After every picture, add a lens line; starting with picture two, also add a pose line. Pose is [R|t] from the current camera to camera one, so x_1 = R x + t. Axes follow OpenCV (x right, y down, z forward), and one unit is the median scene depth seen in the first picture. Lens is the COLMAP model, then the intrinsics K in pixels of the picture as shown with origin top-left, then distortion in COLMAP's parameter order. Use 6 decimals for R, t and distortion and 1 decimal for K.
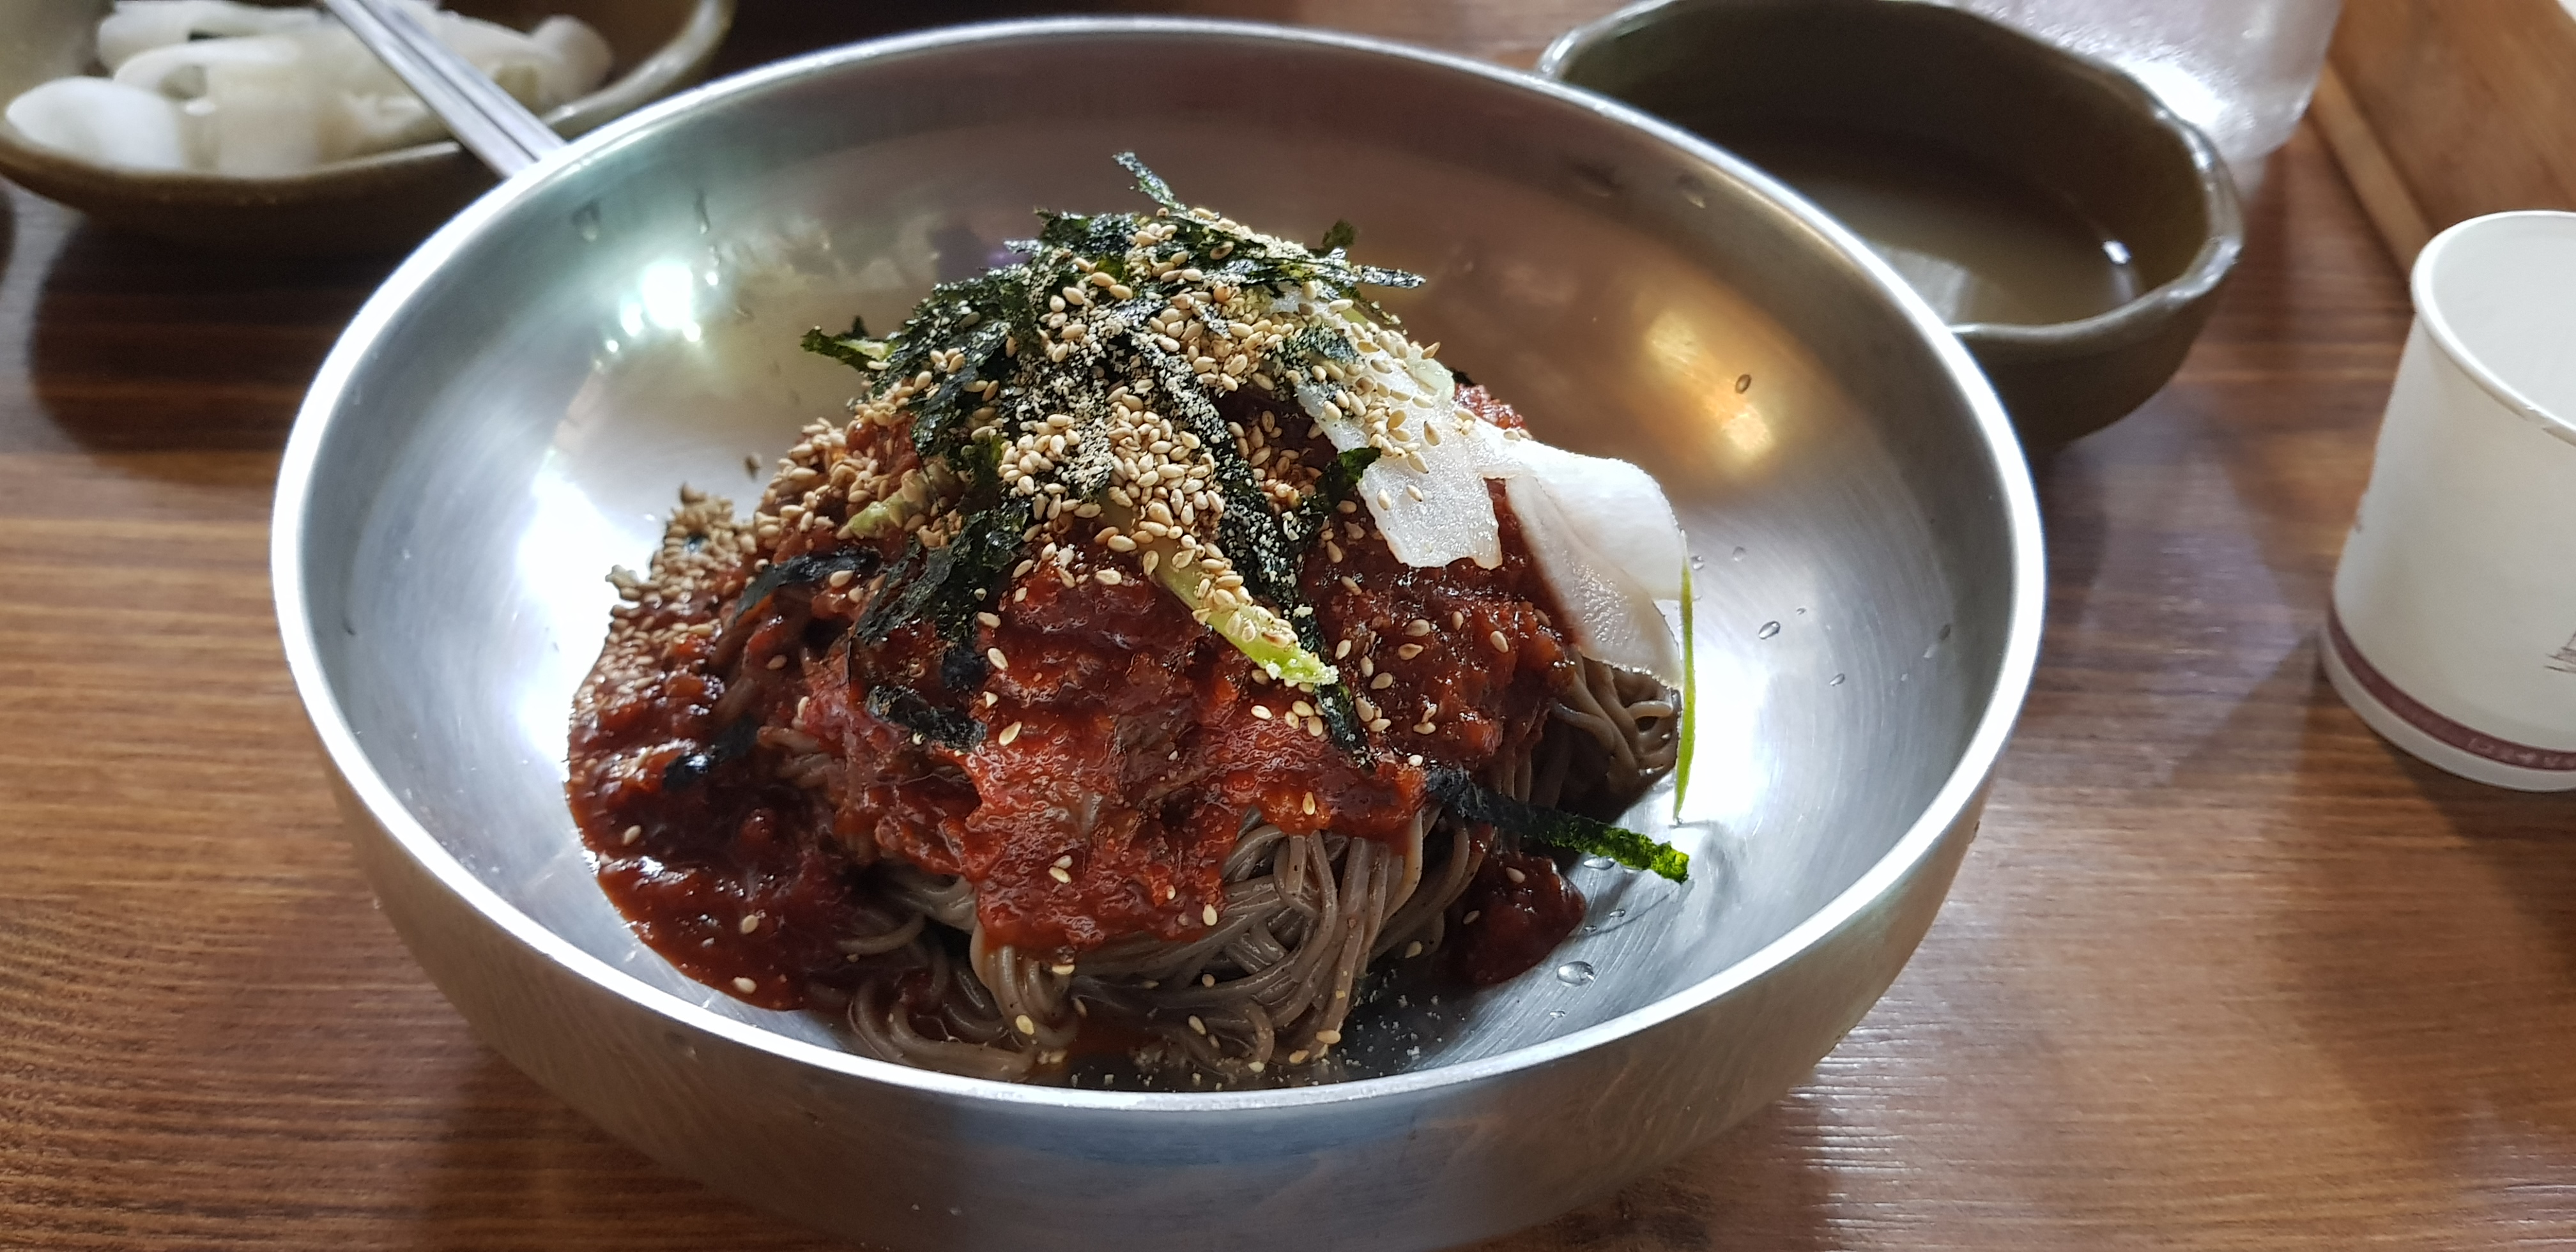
lens RADIAL K [[2203.6, 0, 1293.9], [0, 2203.6, 639.2], [0, 0, 1]] dist [0.066976, -0.085543]
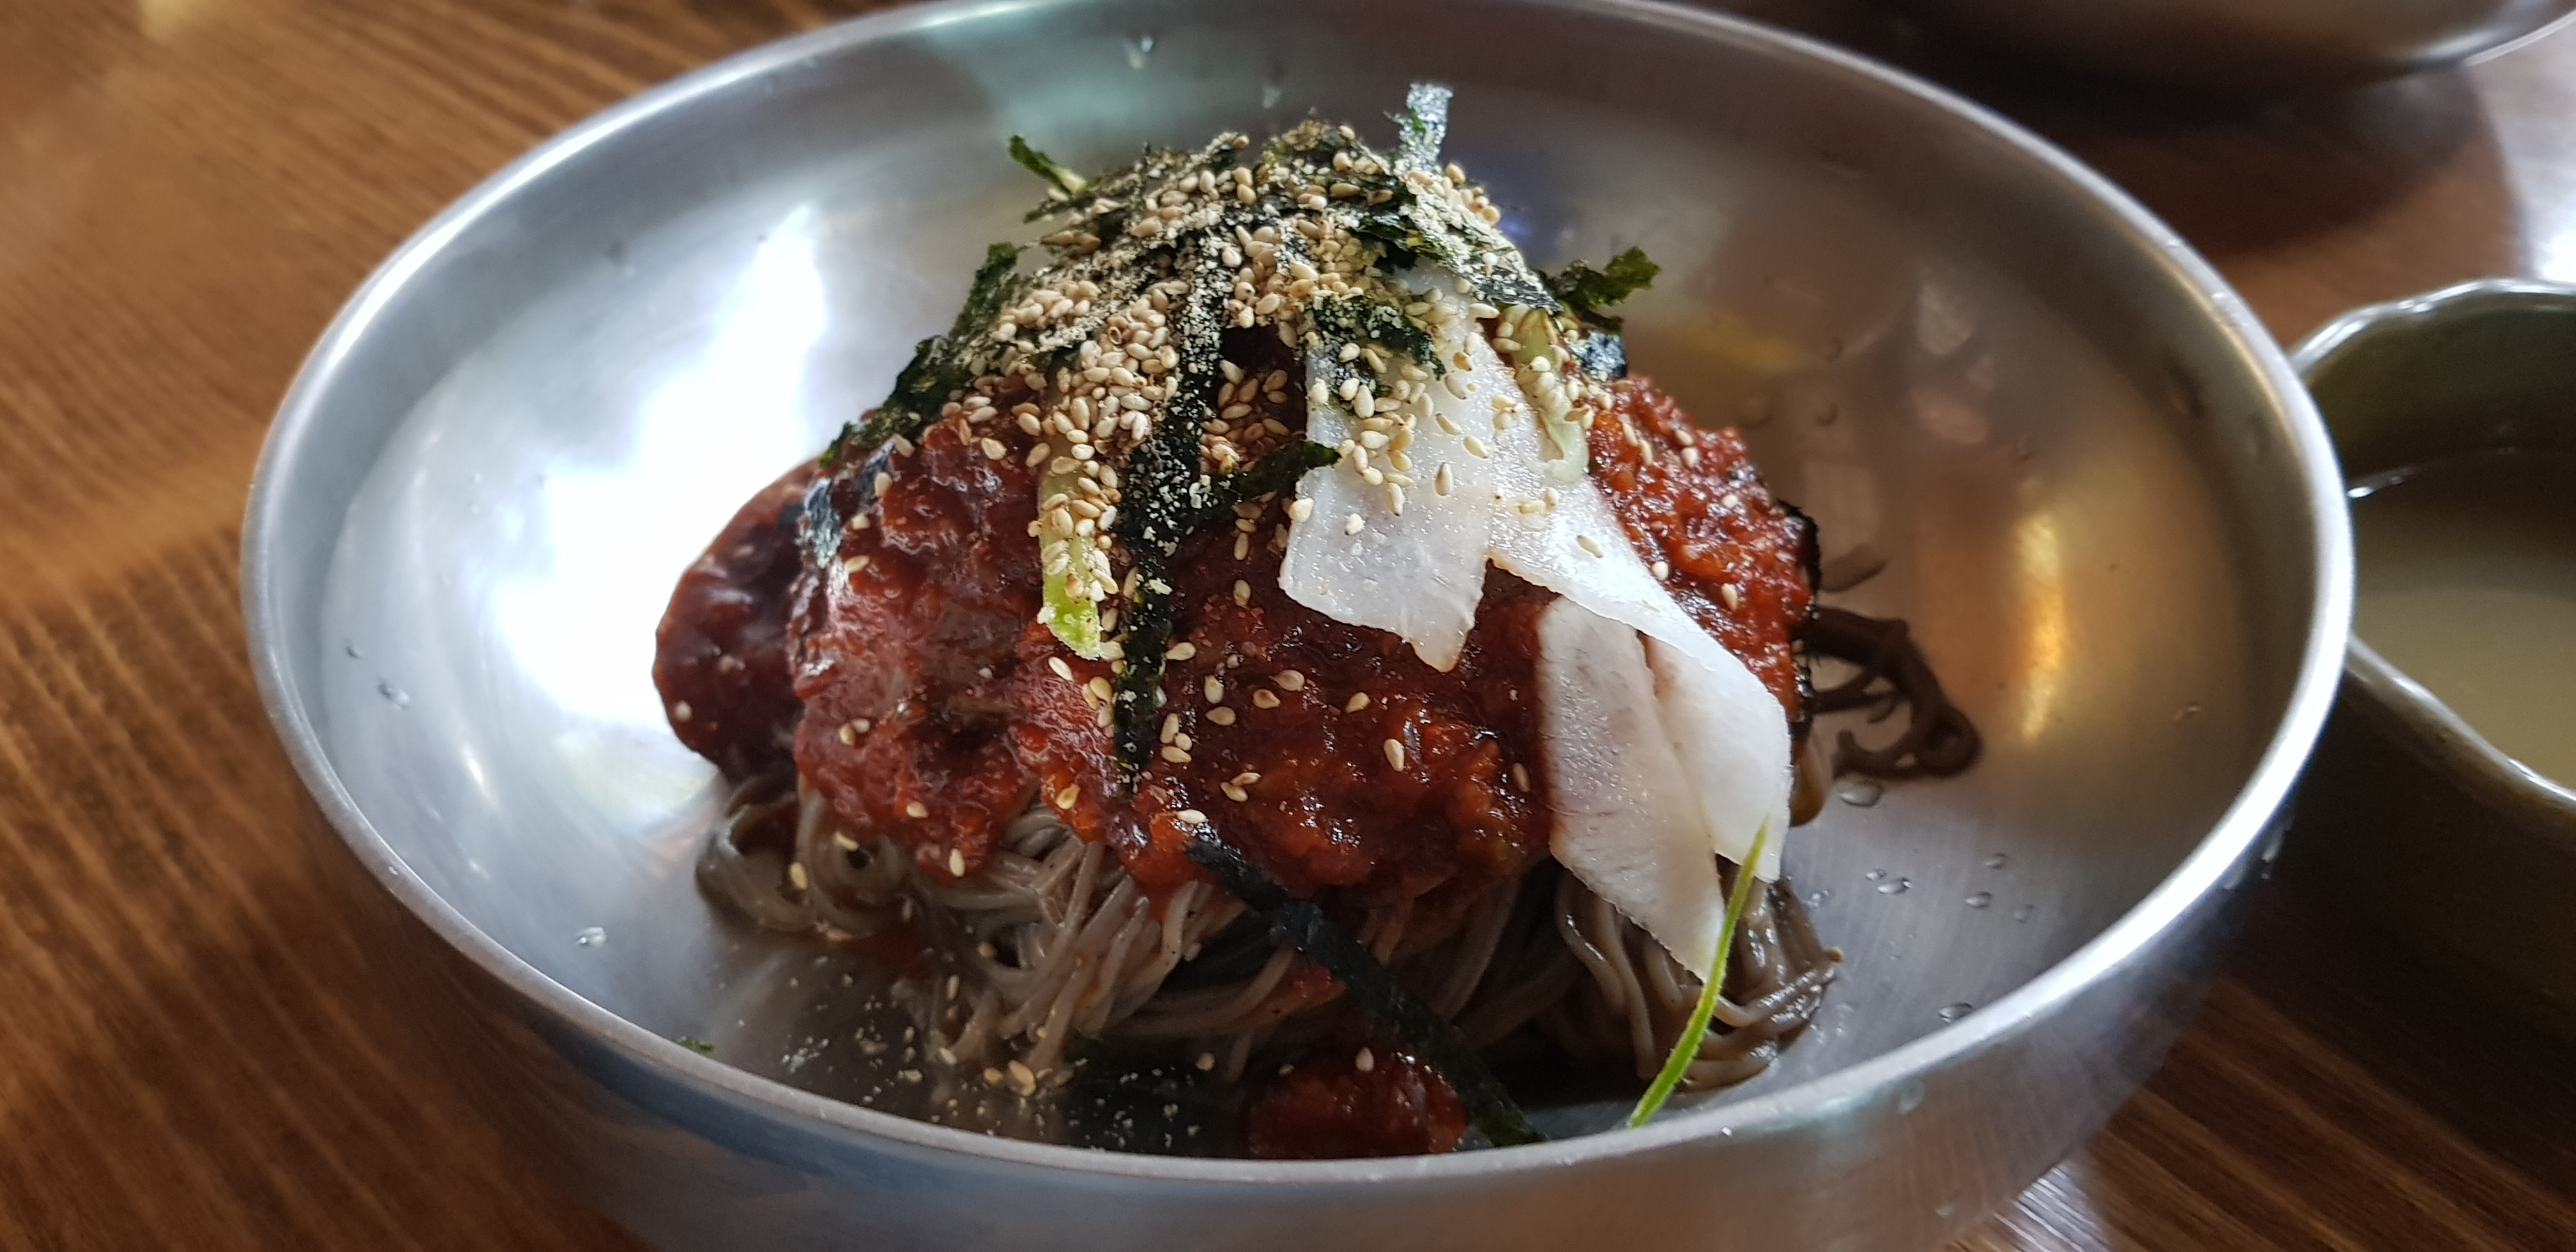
lens RADIAL K [[2203.6, 0, 1290.4], [0, 2203.6, 629.4], [0, 0, 1]] dist [0.066976, -0.085543]
pose [[0.689583, 0.420703, -0.589478, 0.531098], [-0.460002, 0.883123, 0.092154, -0.097214], [0.559351, 0.207613, 0.802510, 0.361501]]
